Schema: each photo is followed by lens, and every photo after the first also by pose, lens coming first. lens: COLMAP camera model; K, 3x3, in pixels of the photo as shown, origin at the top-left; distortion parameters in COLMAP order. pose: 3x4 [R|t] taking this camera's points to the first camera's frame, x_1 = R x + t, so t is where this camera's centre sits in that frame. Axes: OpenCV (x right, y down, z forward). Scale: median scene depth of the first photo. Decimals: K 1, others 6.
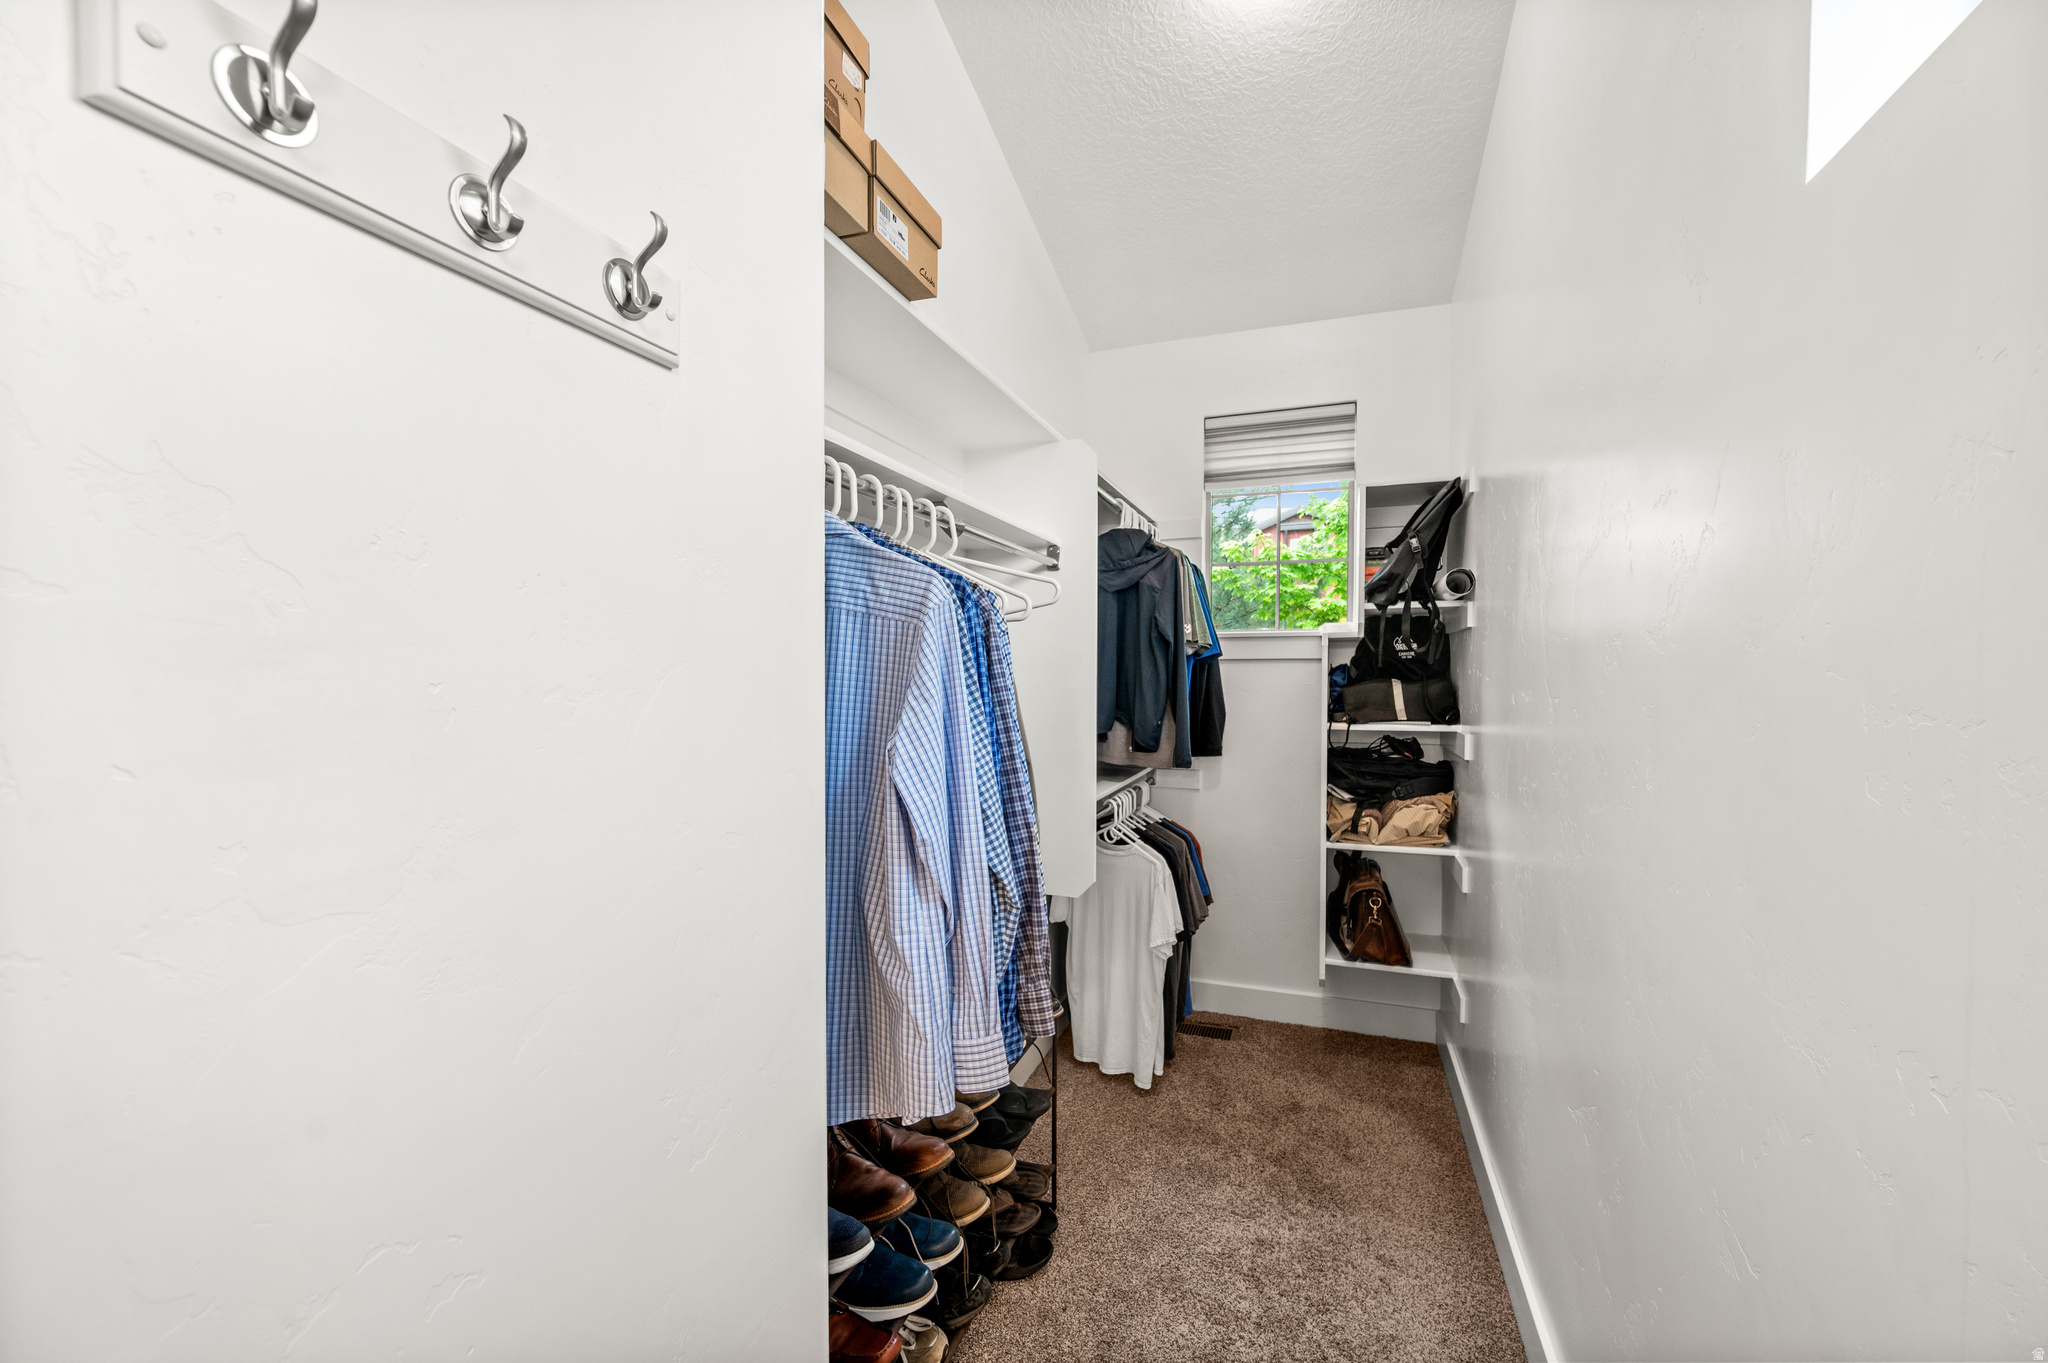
lens RADIAL K [[817.1, 0, 1016.1], [0, 817.1, 682.3], [0, 0, 1]] dist [-0.002570, 0.000879]
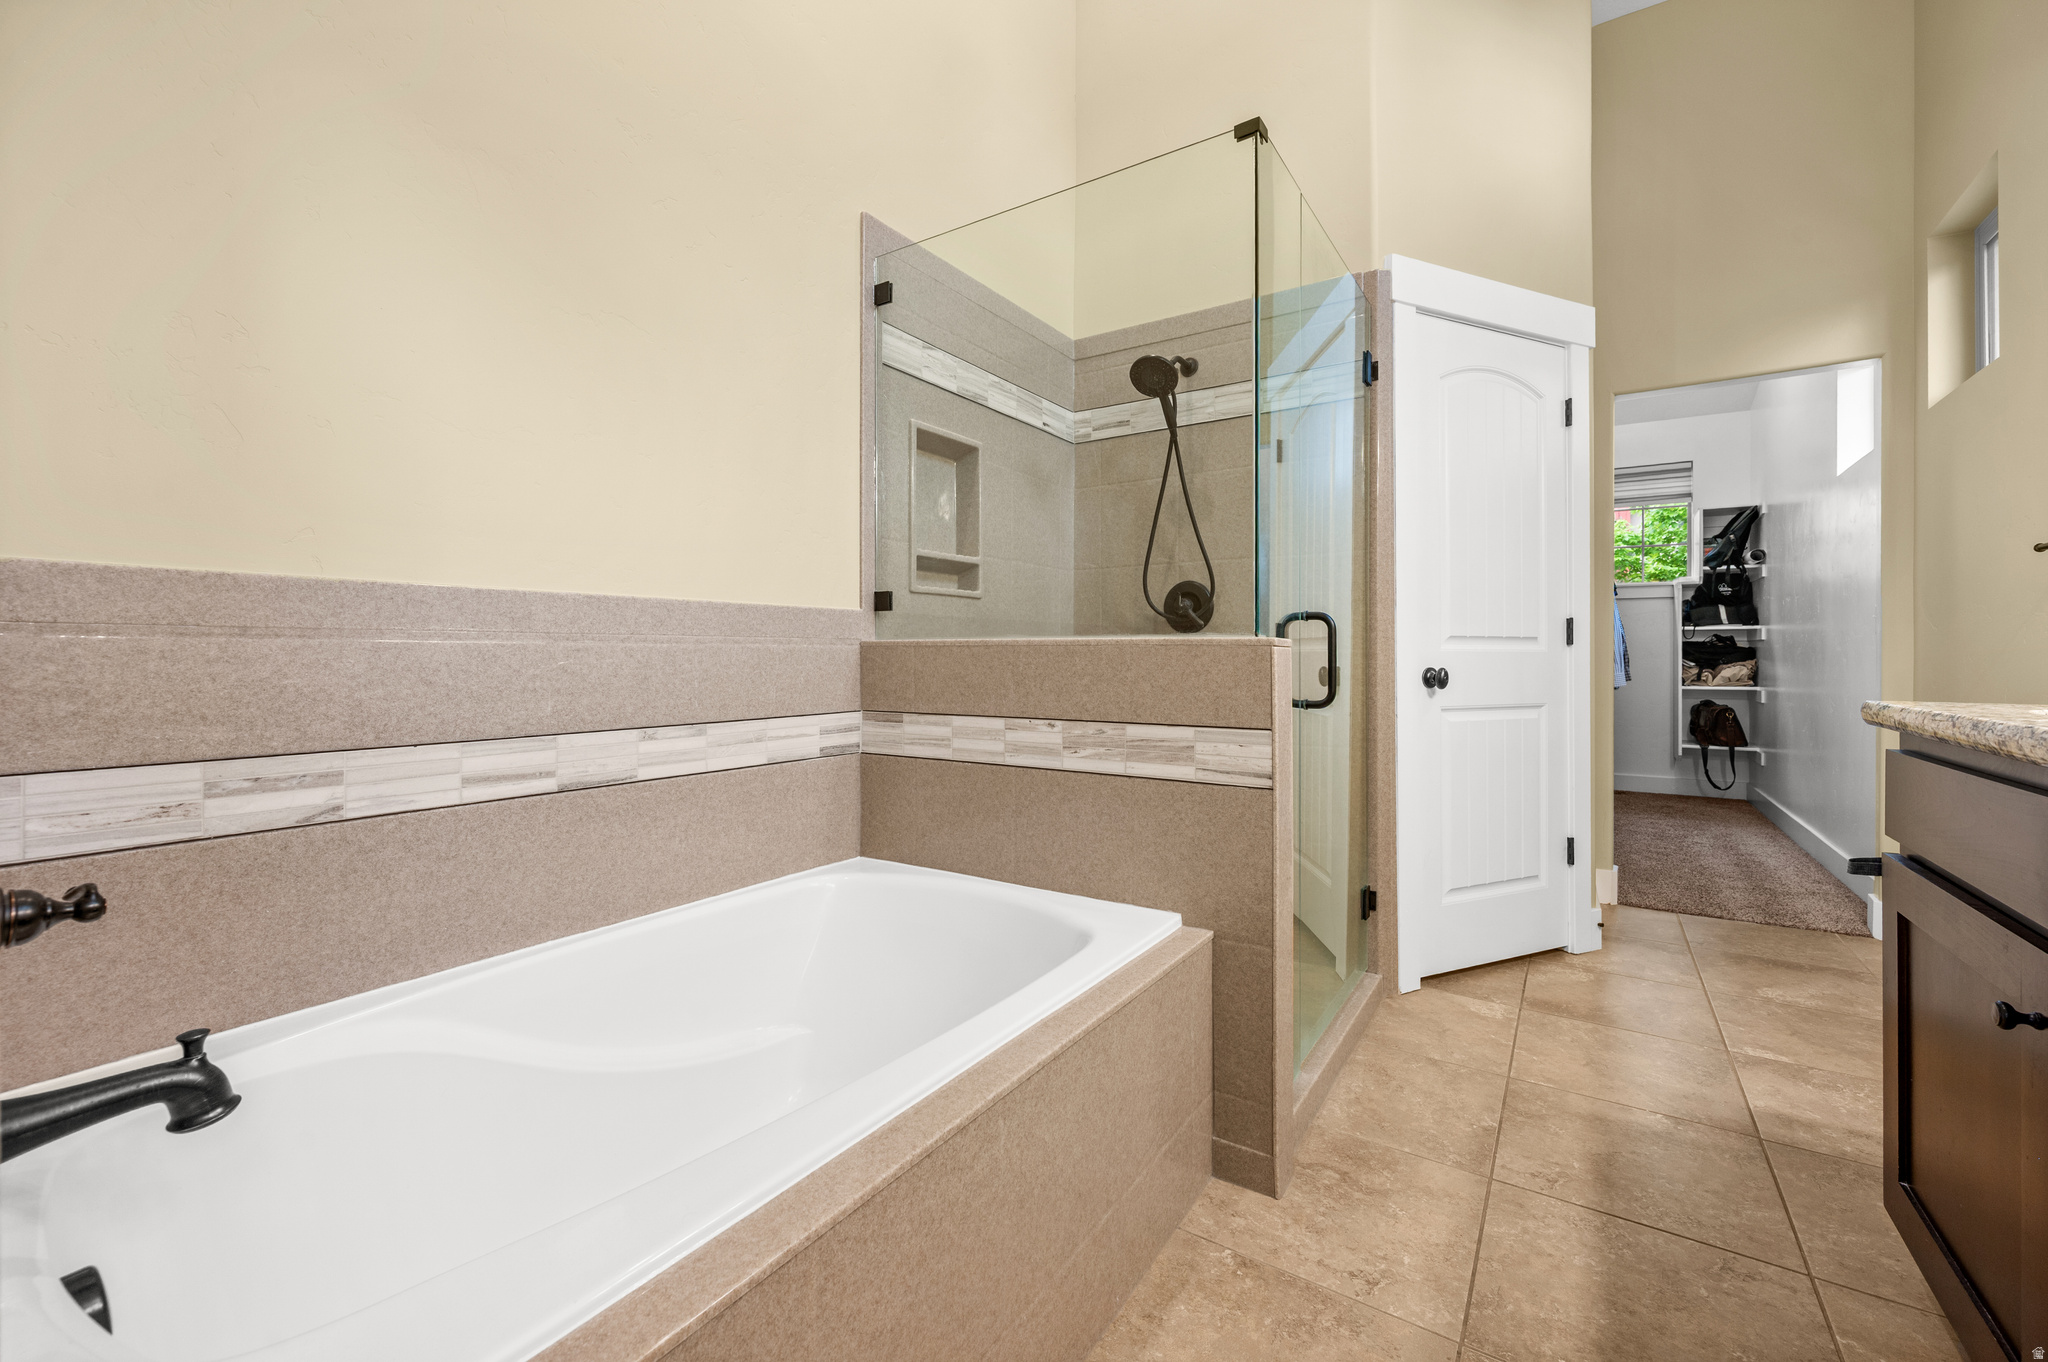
lens RADIAL K [[817.1, 0, 1047.5], [0, 817.1, 652.9], [0, 0, 1]] dist [-0.002570, 0.000879]
pose [[0.975954, -0.007510, -0.217849, -0.718821], [0.005302, 0.999928, -0.010721, 0.129287], [0.217914, 0.009308, 0.975924, -1.323034]]
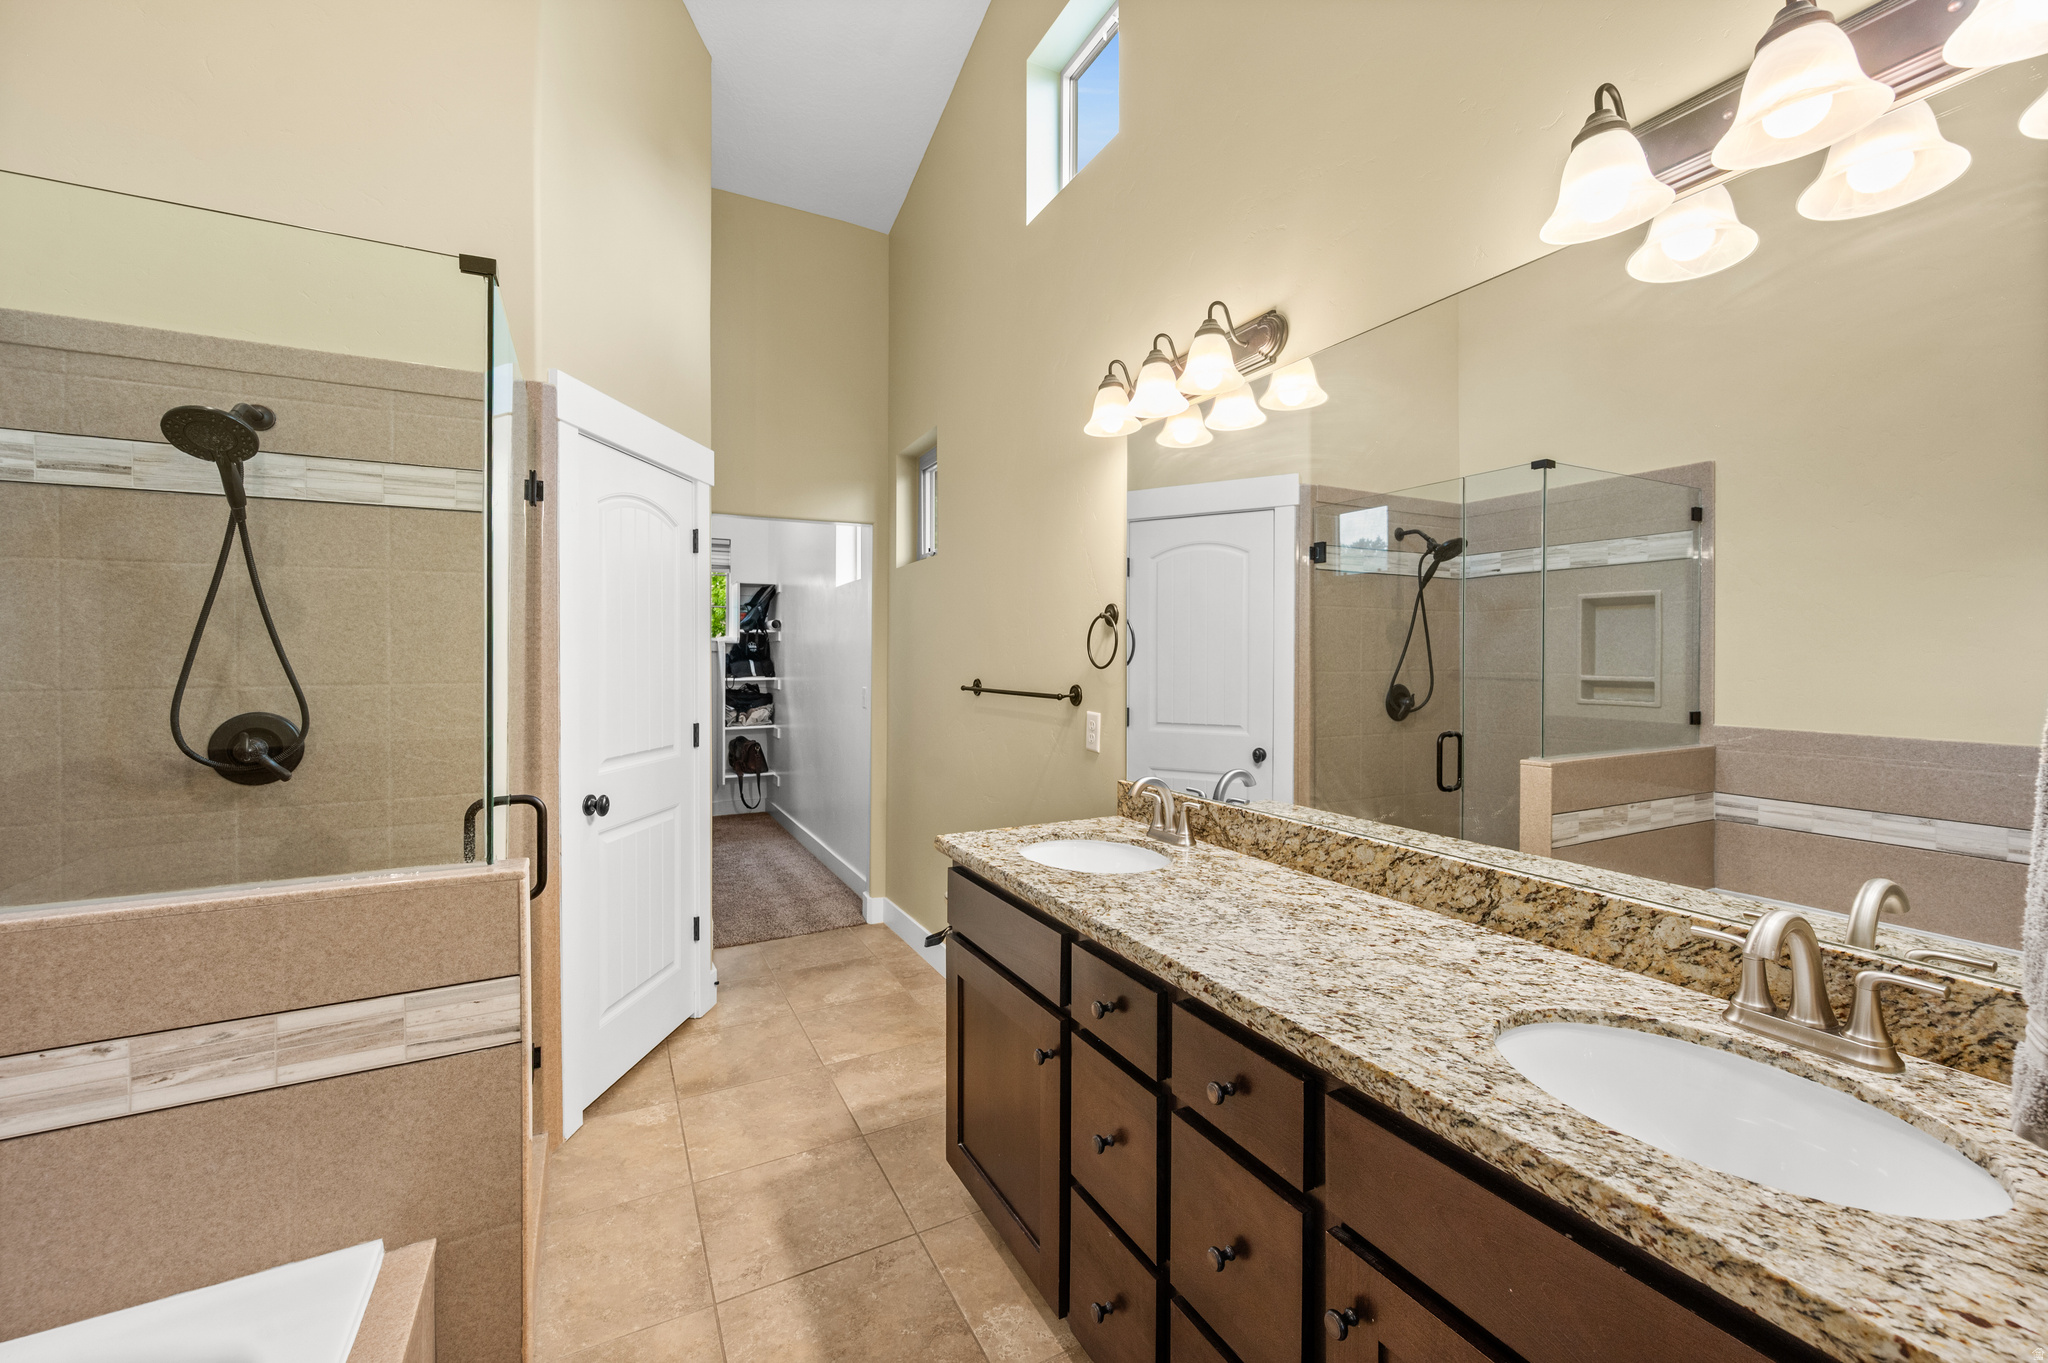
lens RADIAL K [[817.1, 0, 1023.8], [0, 817.1, 662.2], [0, 0, 1]] dist [-0.002570, 0.000879]
pose [[0.667075, -0.011926, 0.744896, -0.847559], [0.009809, 0.999926, 0.007224, -0.006596], [-0.744926, 0.002487, 0.667142, -1.298401]]
